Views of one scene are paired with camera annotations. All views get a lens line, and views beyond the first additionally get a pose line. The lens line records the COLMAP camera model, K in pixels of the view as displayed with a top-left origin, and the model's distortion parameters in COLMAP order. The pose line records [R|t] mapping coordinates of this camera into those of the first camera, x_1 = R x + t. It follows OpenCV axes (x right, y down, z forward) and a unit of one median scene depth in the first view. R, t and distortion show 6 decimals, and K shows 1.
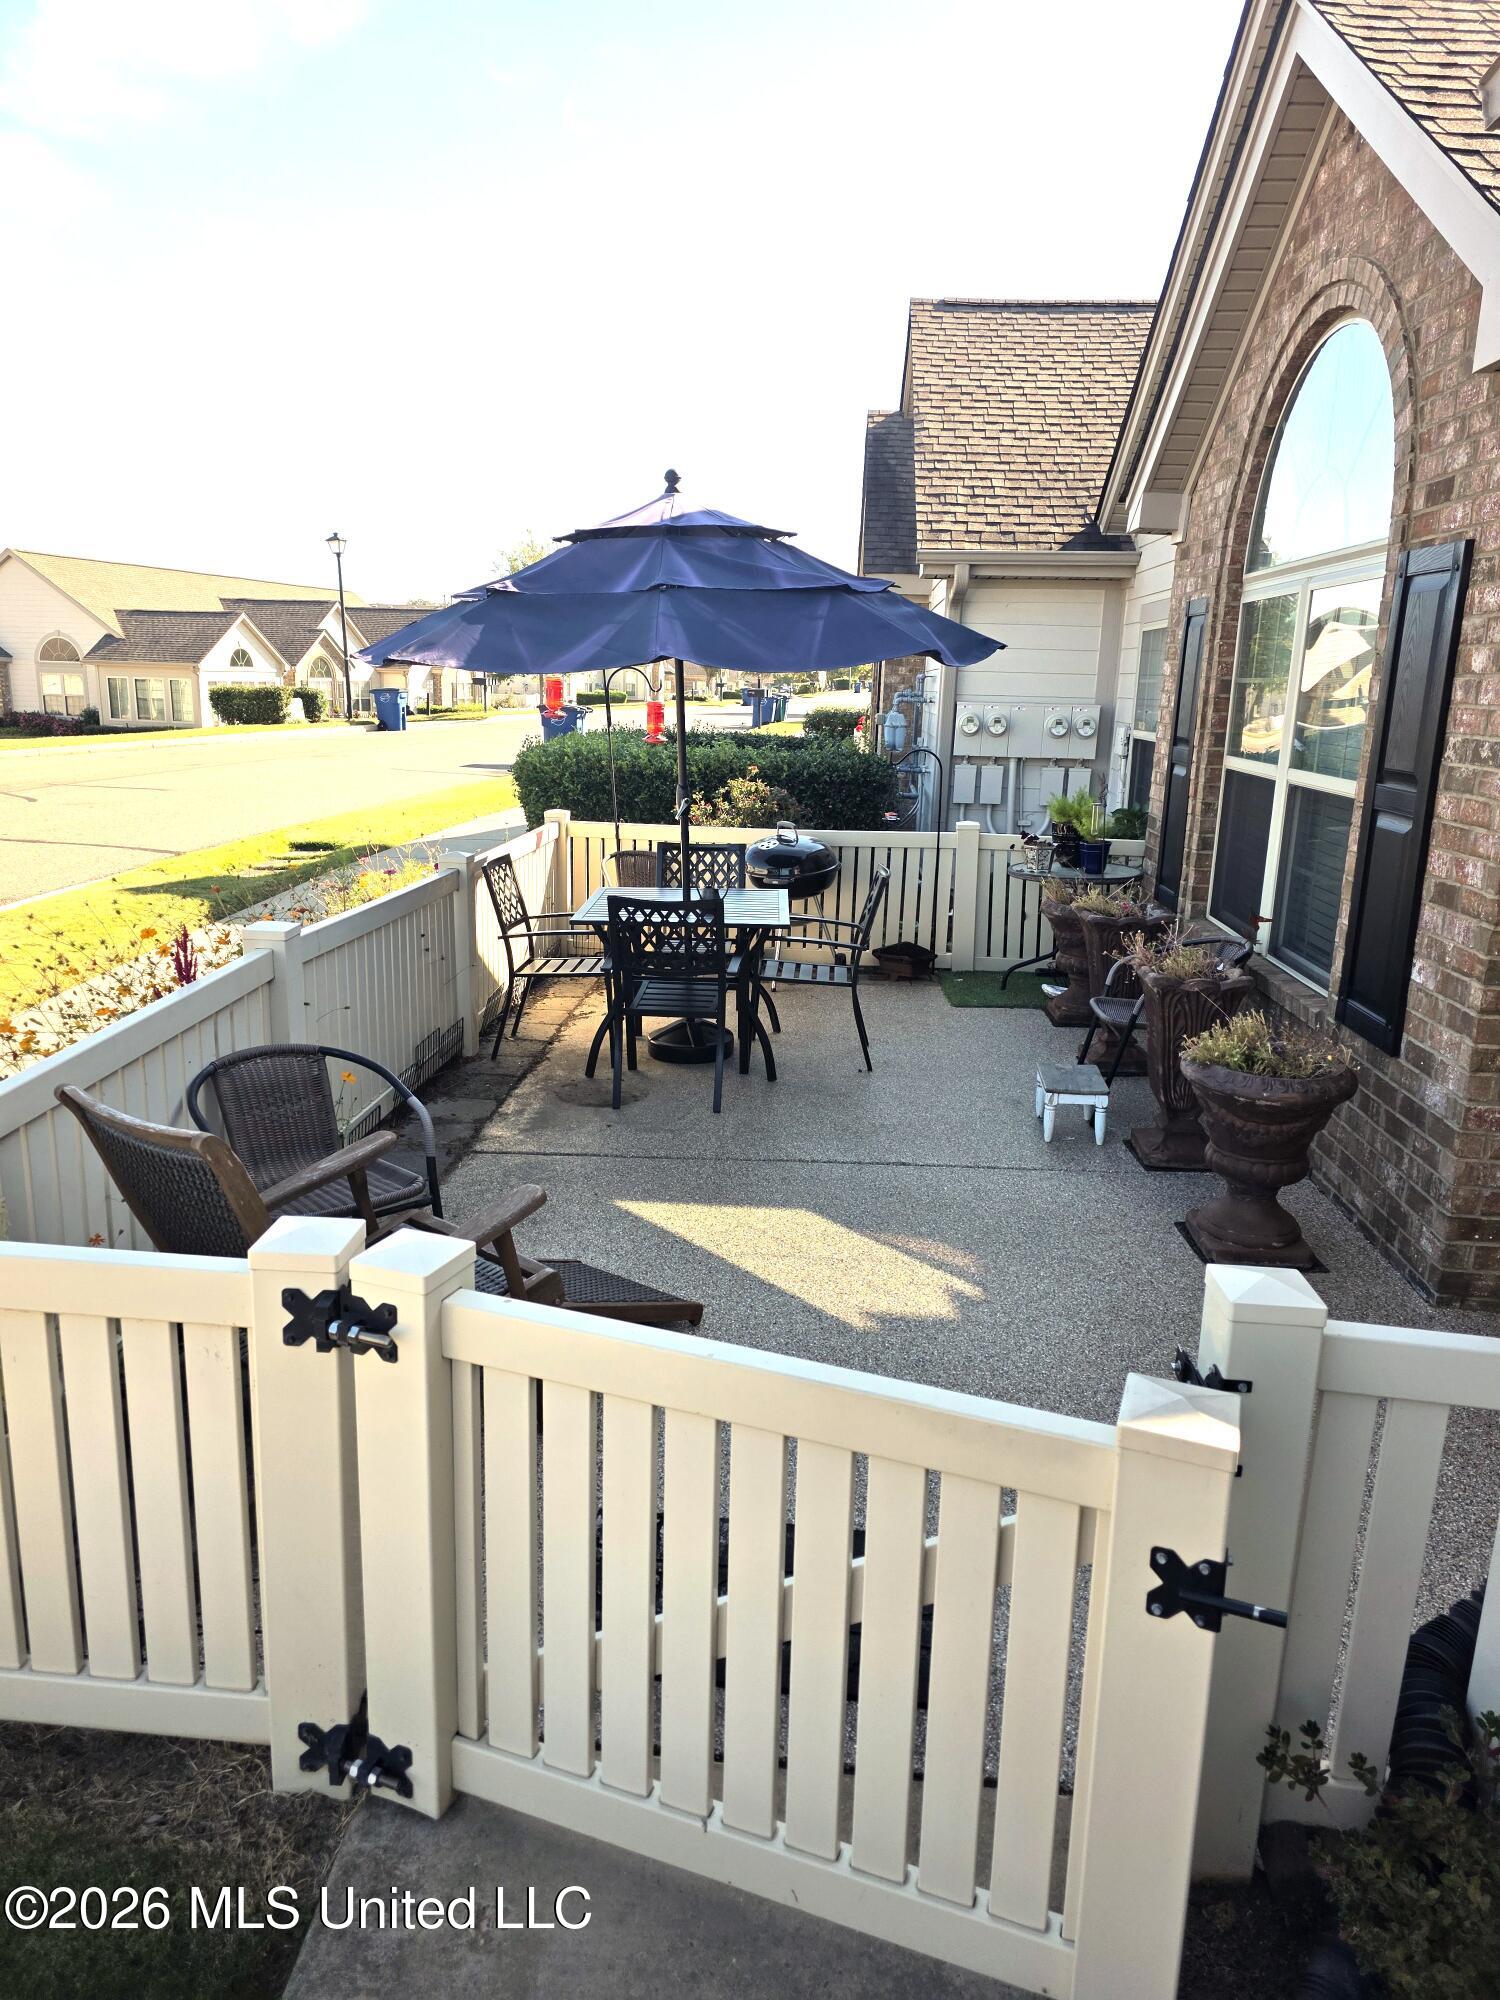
lens RADIAL K [[1338.2, 0, 723.1], [0, 1338.2, 991.2], [0, 0, 1]] dist [0.033988, -0.003089]
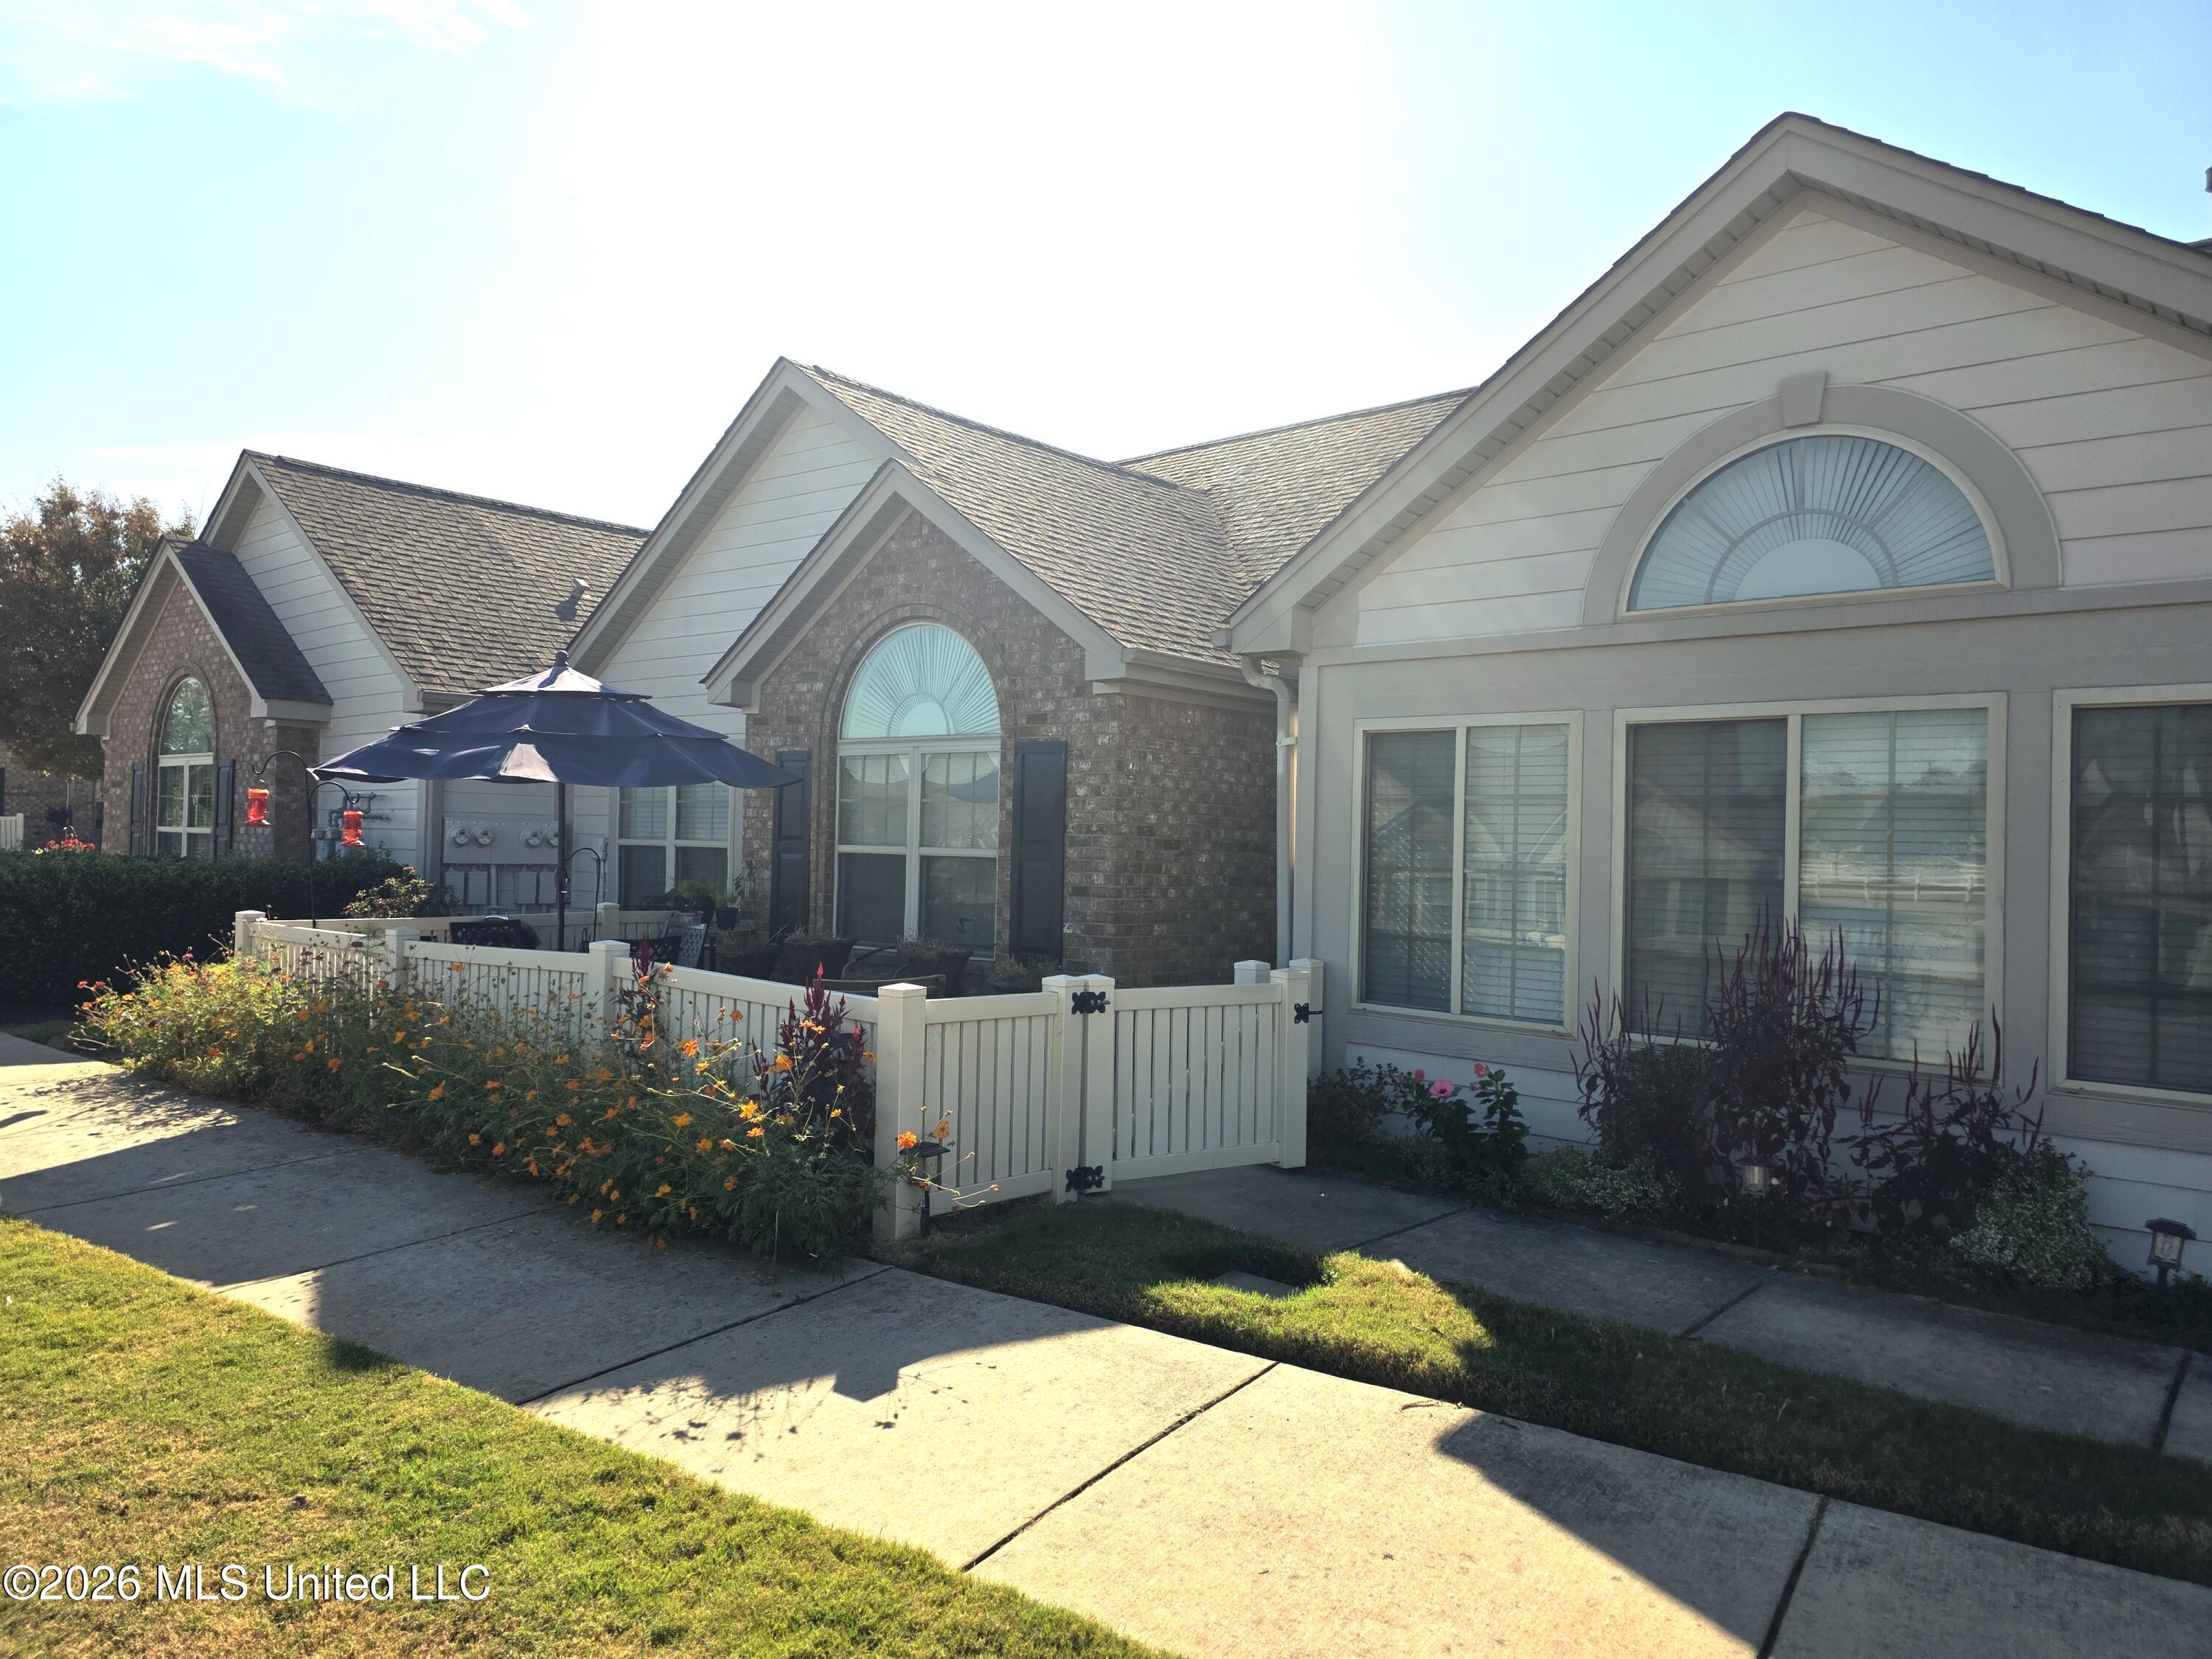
lens RADIAL K [[1480.0, 0, 1115.2], [0, 1480.0, 845.7], [0, 0, 1]] dist [0.033988, -0.003089]
pose [[0.576375, -0.006901, 0.817156, -1.496055], [0.175597, 0.977652, -0.115599, 0.155393], [-0.798096, 0.210118, 0.564706, -0.478104]]
